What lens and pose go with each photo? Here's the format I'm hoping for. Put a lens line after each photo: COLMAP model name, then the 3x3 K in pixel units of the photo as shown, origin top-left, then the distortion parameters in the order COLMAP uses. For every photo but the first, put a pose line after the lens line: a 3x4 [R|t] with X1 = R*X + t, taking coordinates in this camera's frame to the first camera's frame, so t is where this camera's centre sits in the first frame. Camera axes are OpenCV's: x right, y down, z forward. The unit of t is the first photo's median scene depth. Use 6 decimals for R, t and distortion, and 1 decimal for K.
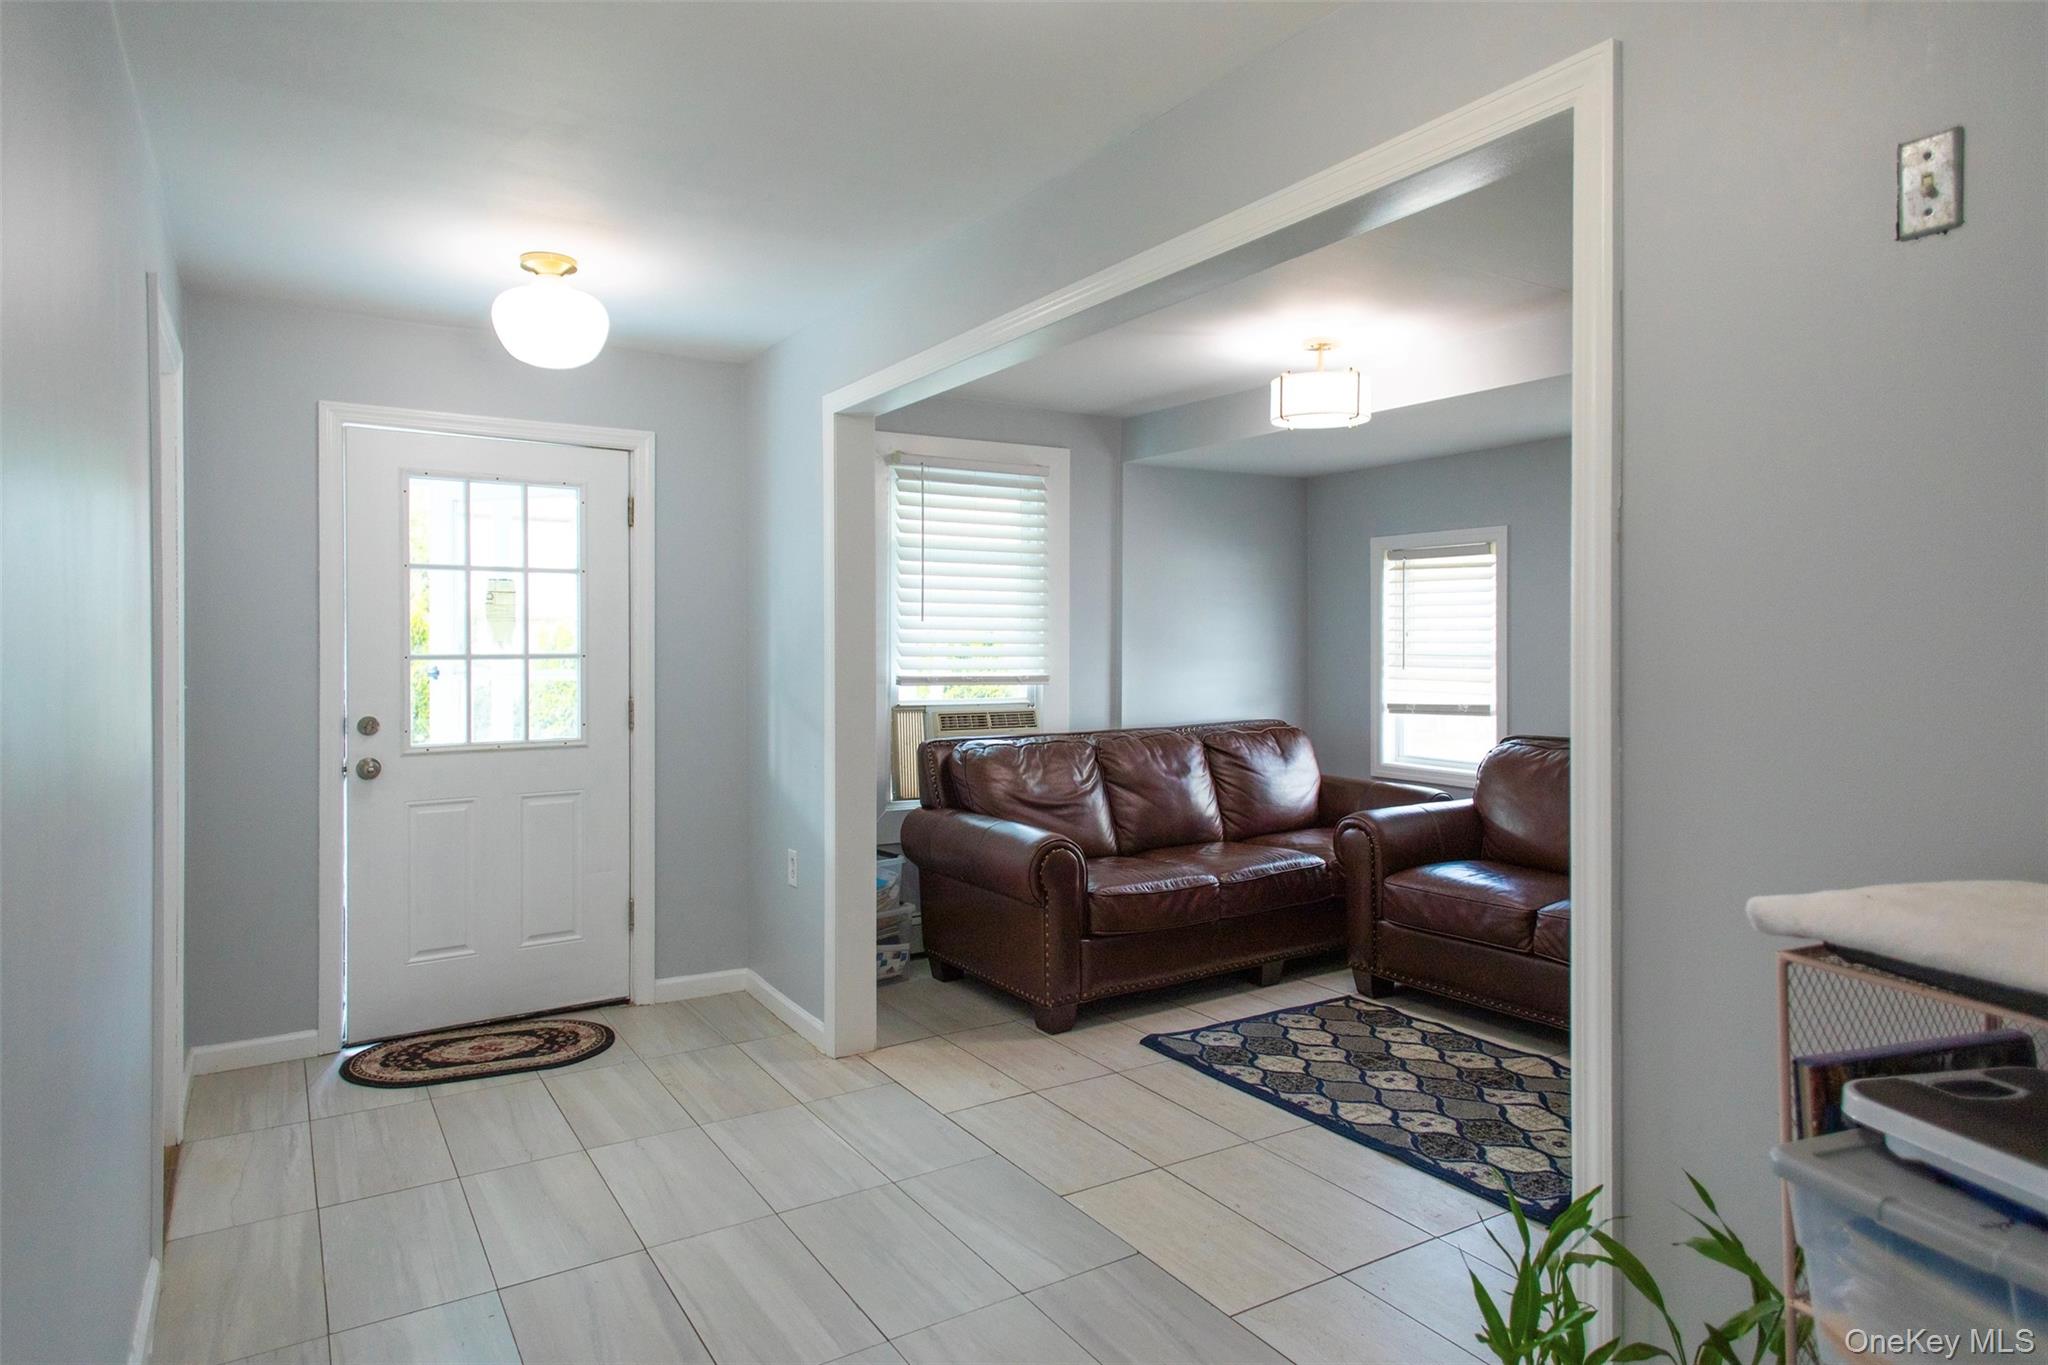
lens RADIAL K [[1199.6, 0, 1022.6], [0, 1199.6, 645.8], [0, 0, 1]] dist [-0.000583, -0.000022]
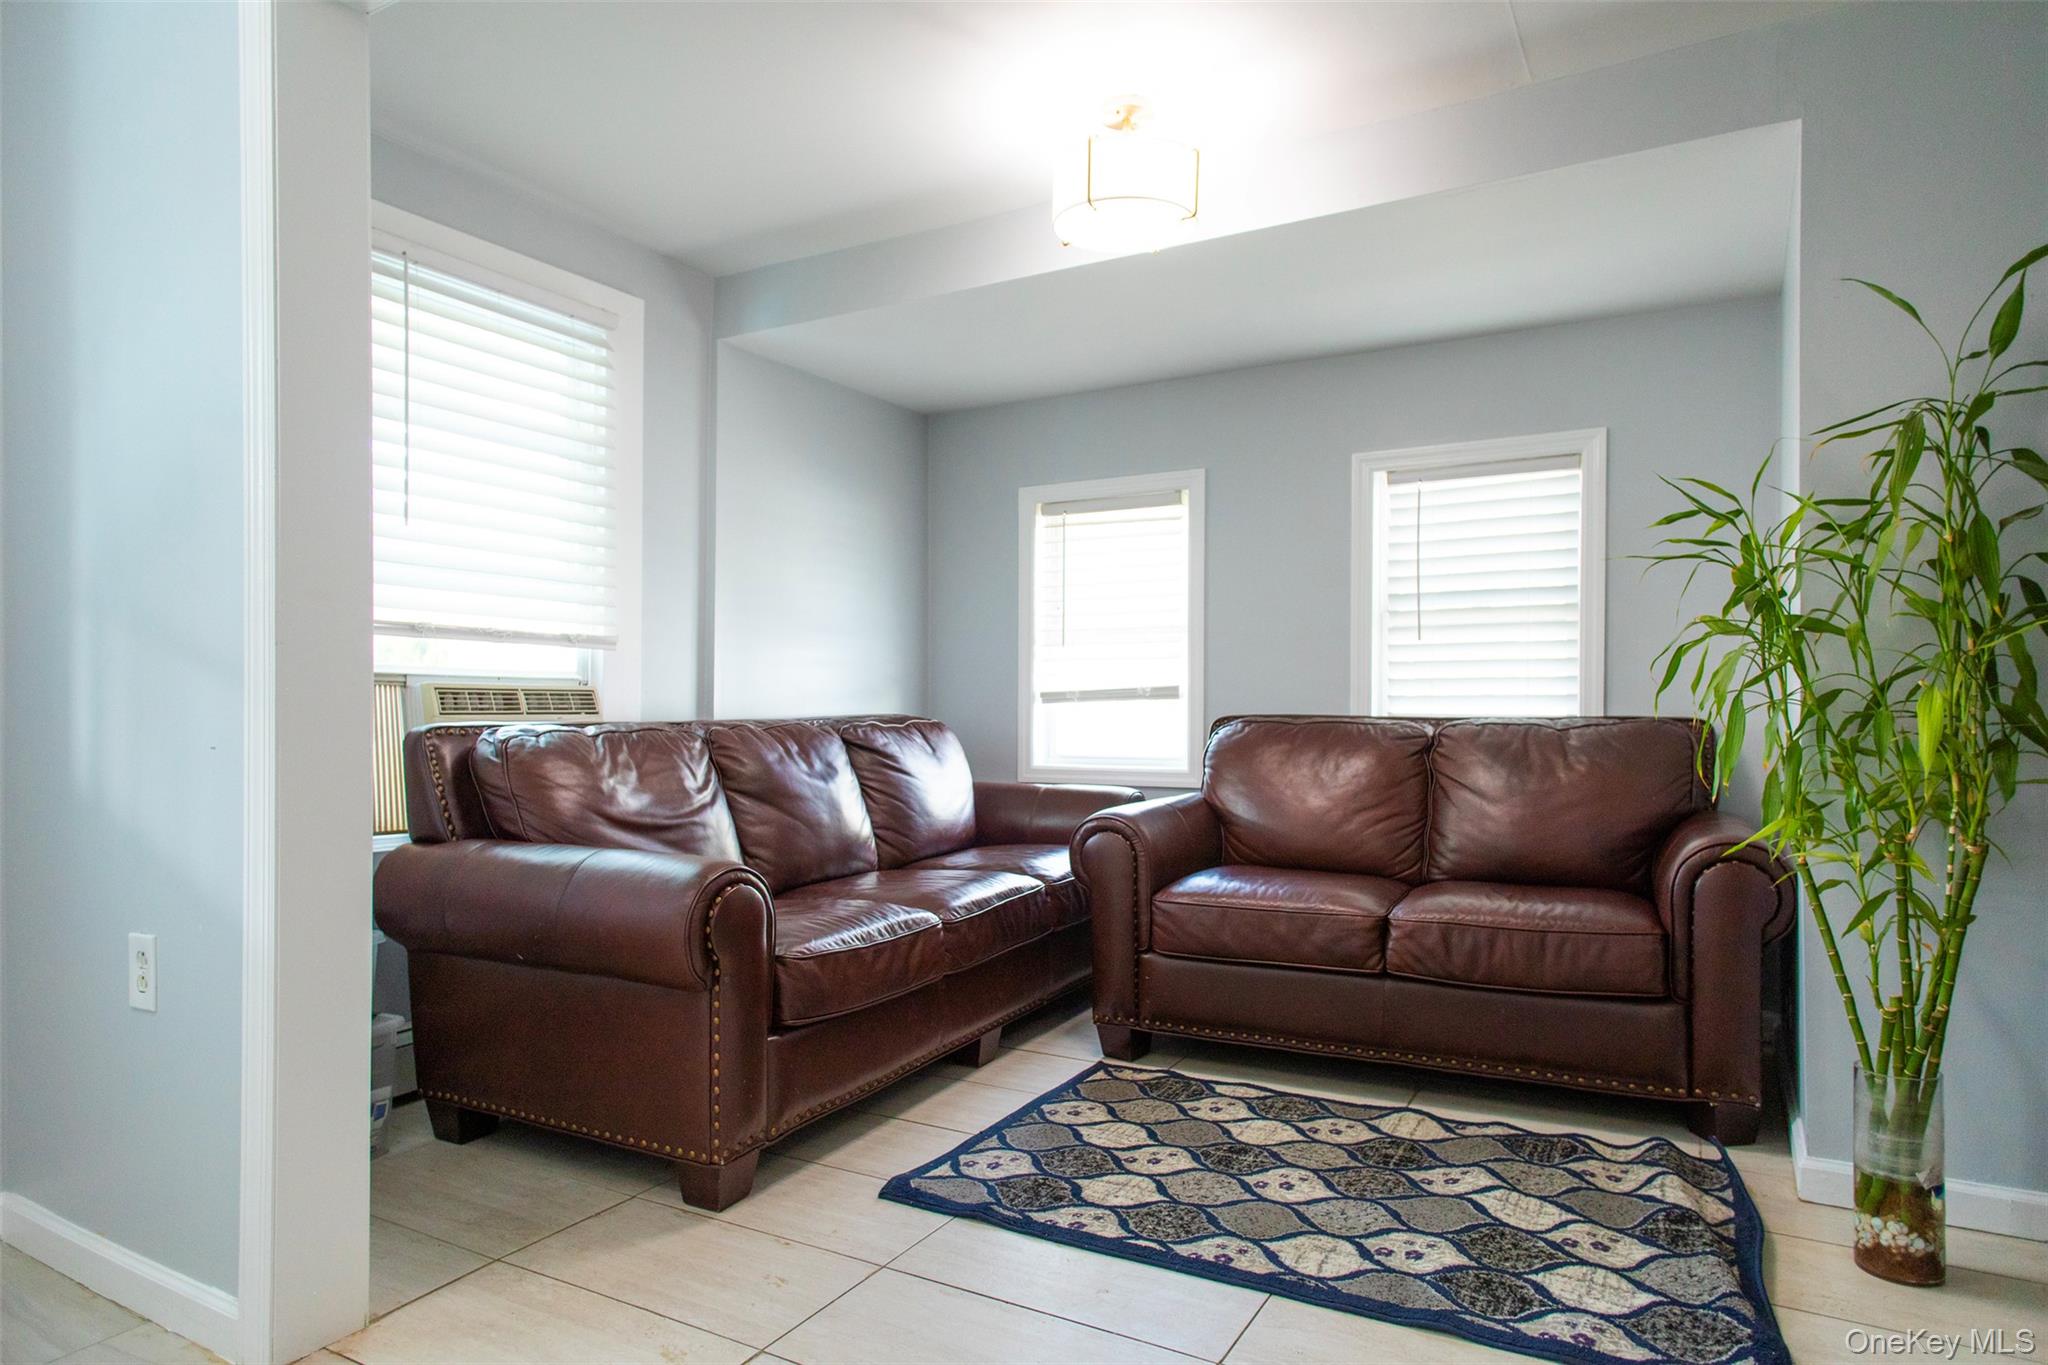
lens RADIAL K [[1141.7, 0, 1031.6], [0, 1141.7, 714.6], [0, 0, 1]] dist [0.008077, 0.001020]
pose [[0.869275, -0.000019, 0.494329, -0.108369], [-0.000255, 1.000000, 0.000486, 0.081592], [-0.494329, -0.000548, 0.869275, 0.423872]]
